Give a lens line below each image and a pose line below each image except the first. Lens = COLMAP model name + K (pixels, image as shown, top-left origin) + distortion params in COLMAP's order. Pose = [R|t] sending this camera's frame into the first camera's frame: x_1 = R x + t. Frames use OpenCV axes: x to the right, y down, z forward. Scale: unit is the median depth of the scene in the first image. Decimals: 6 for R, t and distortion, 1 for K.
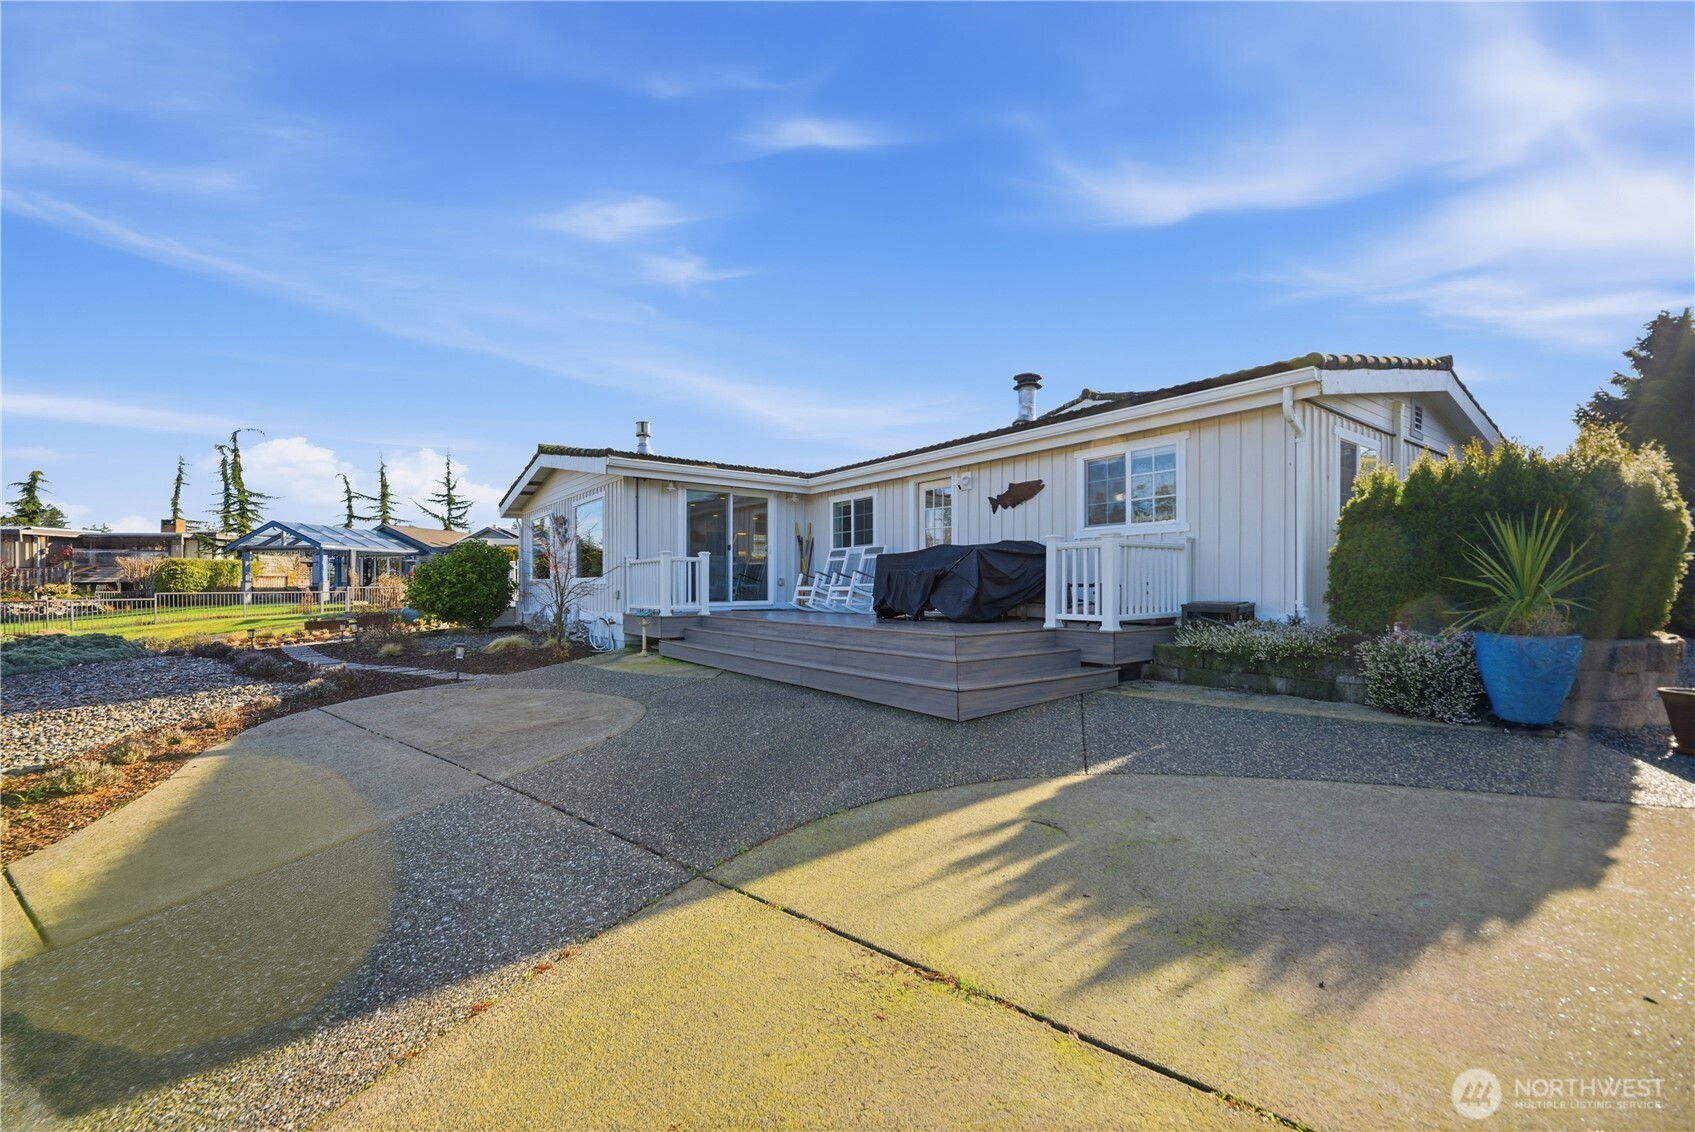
lens RADIAL K [[685.4, 0, 833.7], [0, 685.4, 590.7], [0, 0, 1]] dist [0.000101, -0.004349]
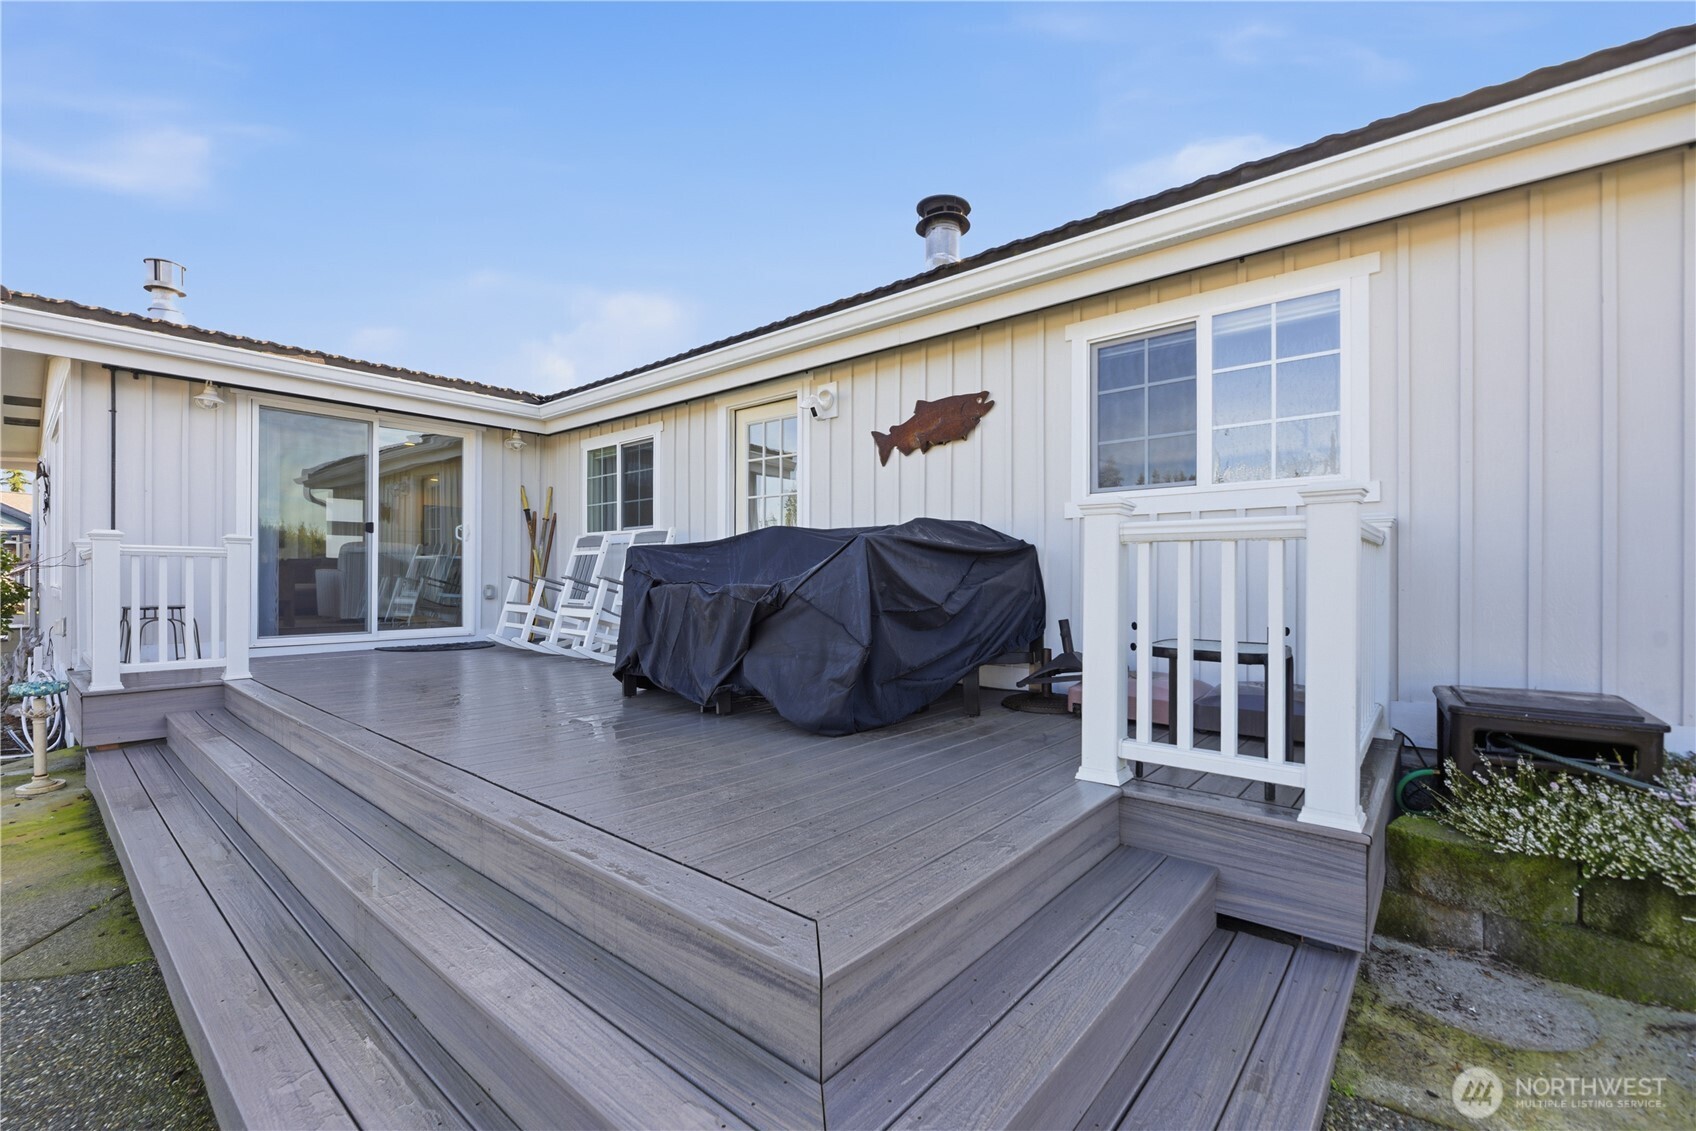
lens RADIAL K [[725.1, 0, 835.1], [0, 725.1, 609.7], [0, 0, 1]] dist [0.000002, -0.000805]
pose [[0.974927, -0.004370, 0.222484, 0.084135], [-0.004214, 0.999265, 0.038092, -0.029028], [-0.222487, -0.038075, 0.974192, 0.494402]]
